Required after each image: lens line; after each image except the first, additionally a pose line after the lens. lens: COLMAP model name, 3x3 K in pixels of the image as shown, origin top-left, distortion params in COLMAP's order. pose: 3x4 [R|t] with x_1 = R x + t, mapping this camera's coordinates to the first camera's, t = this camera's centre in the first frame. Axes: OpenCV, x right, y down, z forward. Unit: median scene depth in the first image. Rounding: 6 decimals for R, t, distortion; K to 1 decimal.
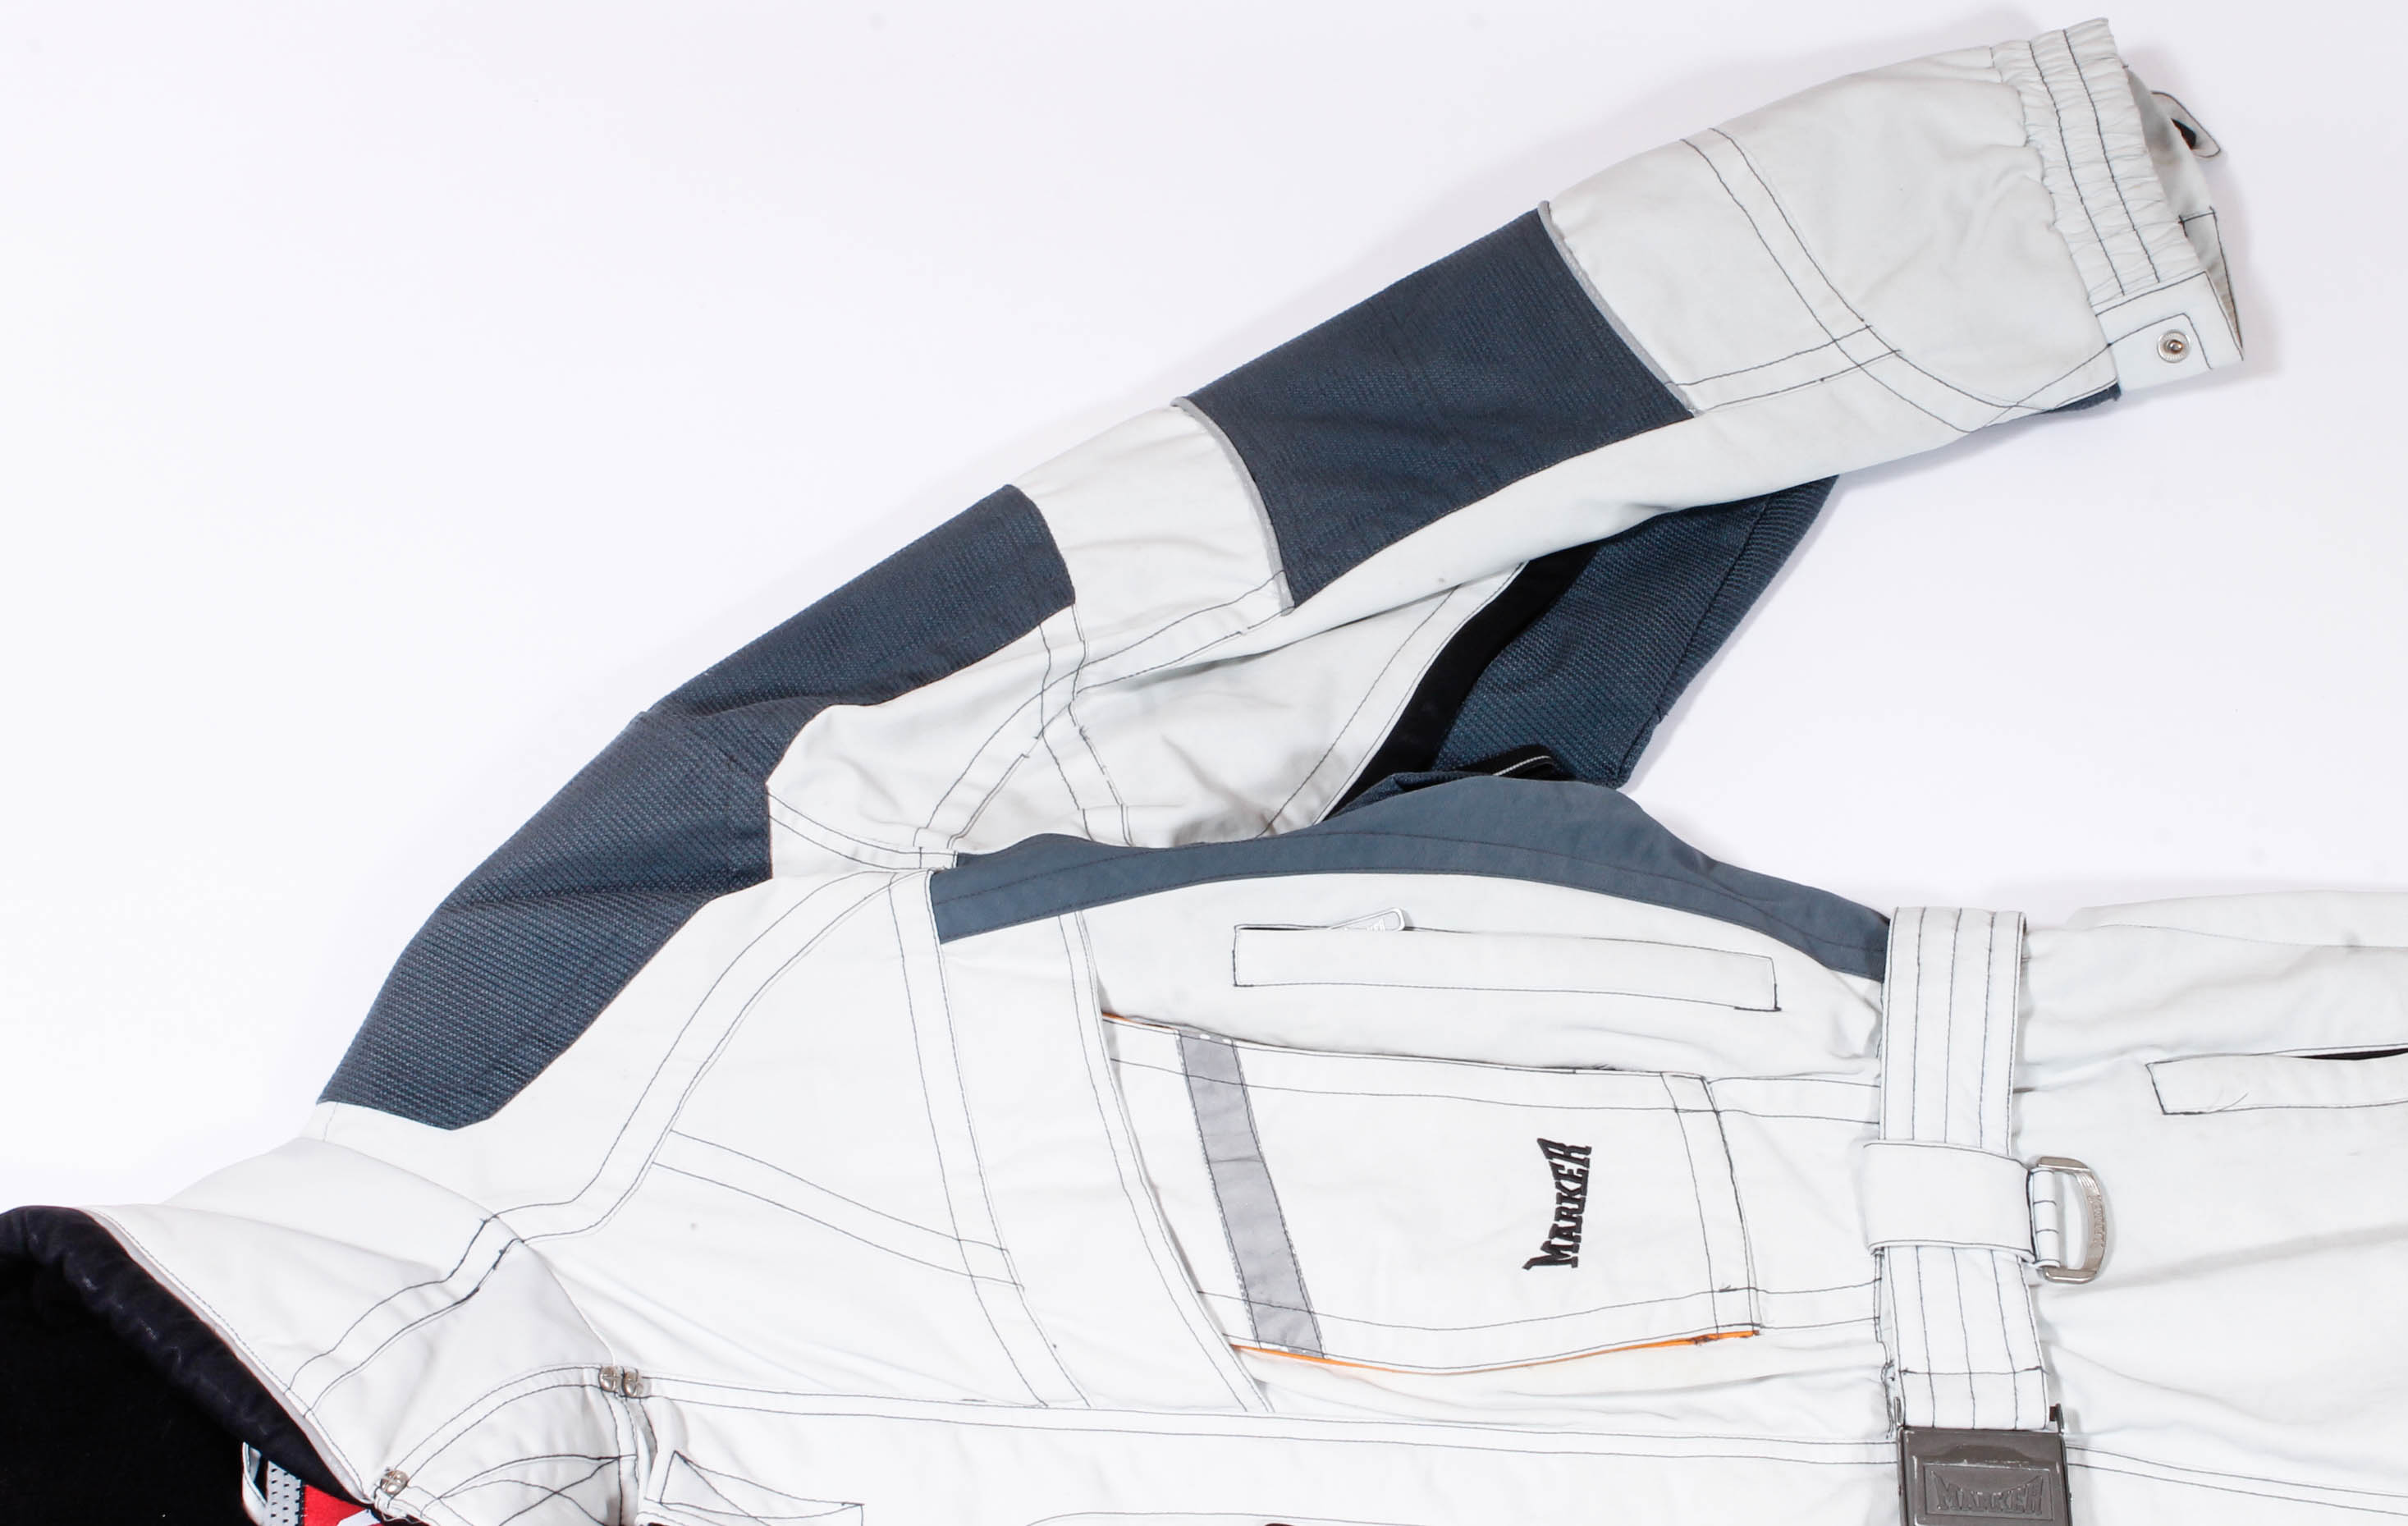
lens RADIAL K [[3955.8, 0, 1263.6], [0, 3955.8, 756.5], [0, 0, 1]] dist [-0.022927, 0.039388]
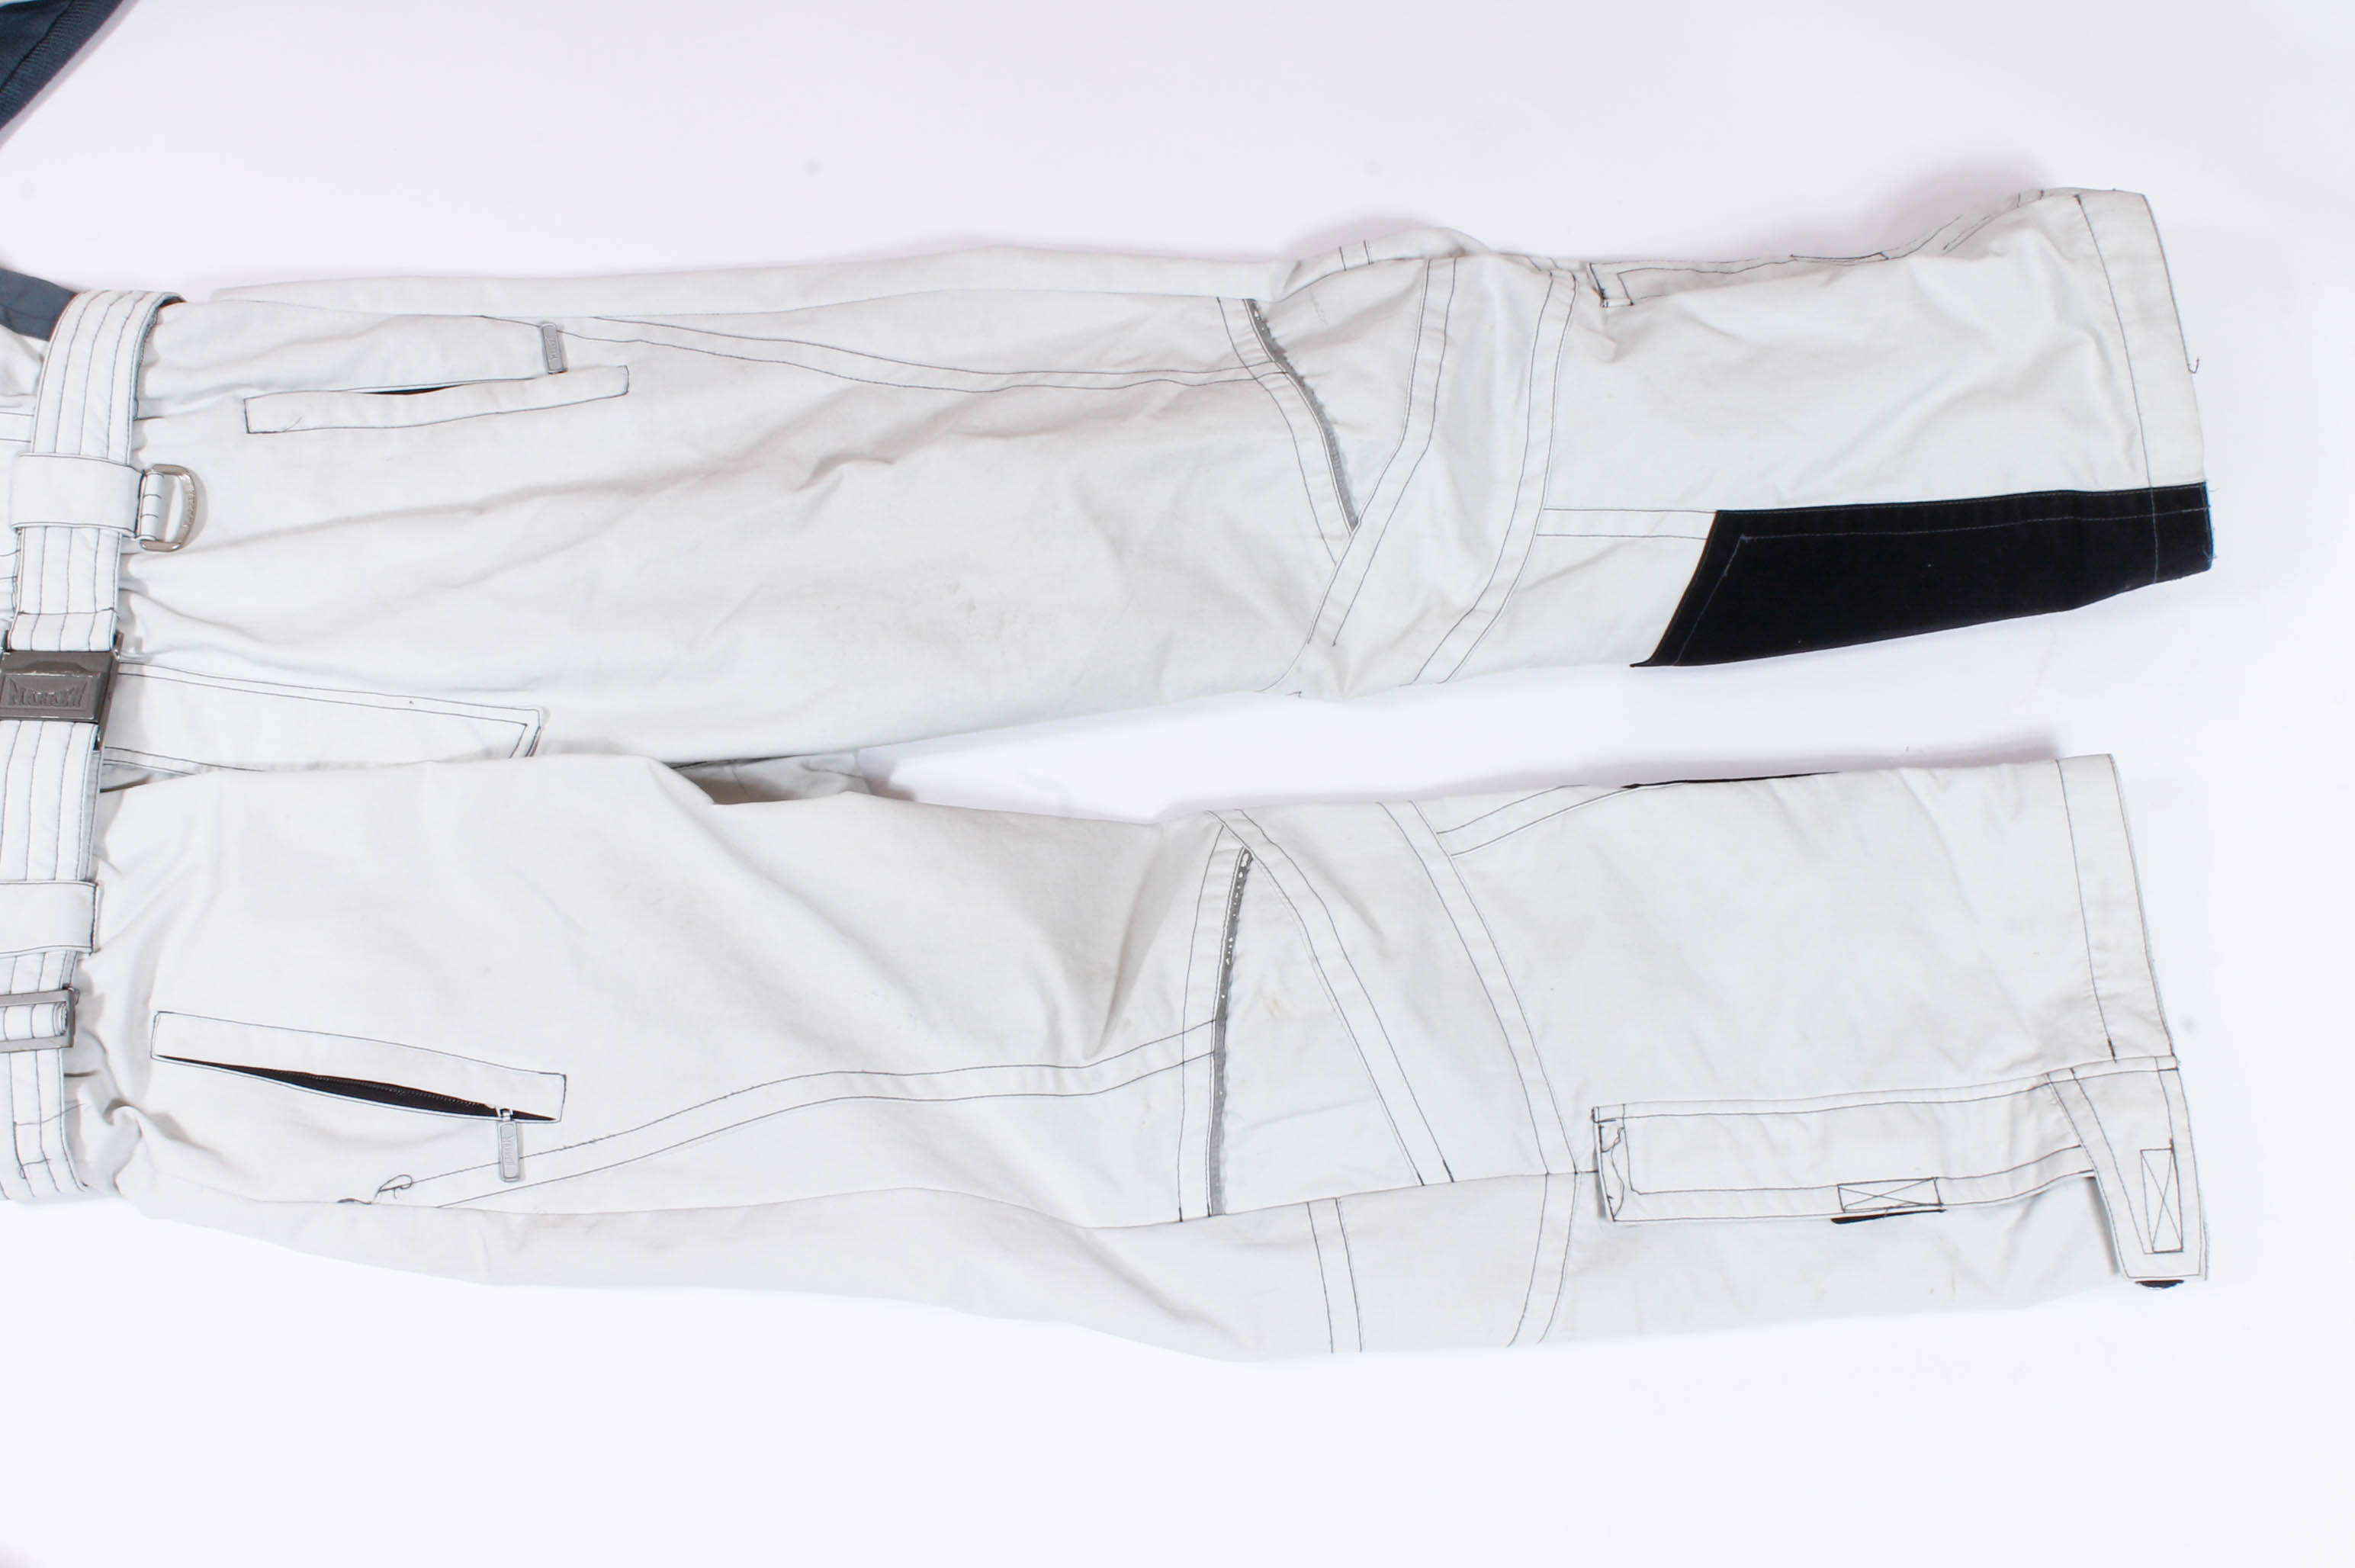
lens RADIAL K [[2887.2, 0, 1177.5], [0, 2887.2, 784.0], [0, 0, 1]] dist [-0.116218, 0.214763]
pose [[0.996761, -0.020119, 0.077867, 0.483642], [0.006776, 0.985772, 0.167951, 0.045654], [-0.080138, -0.166880, 0.982715, -0.050677]]
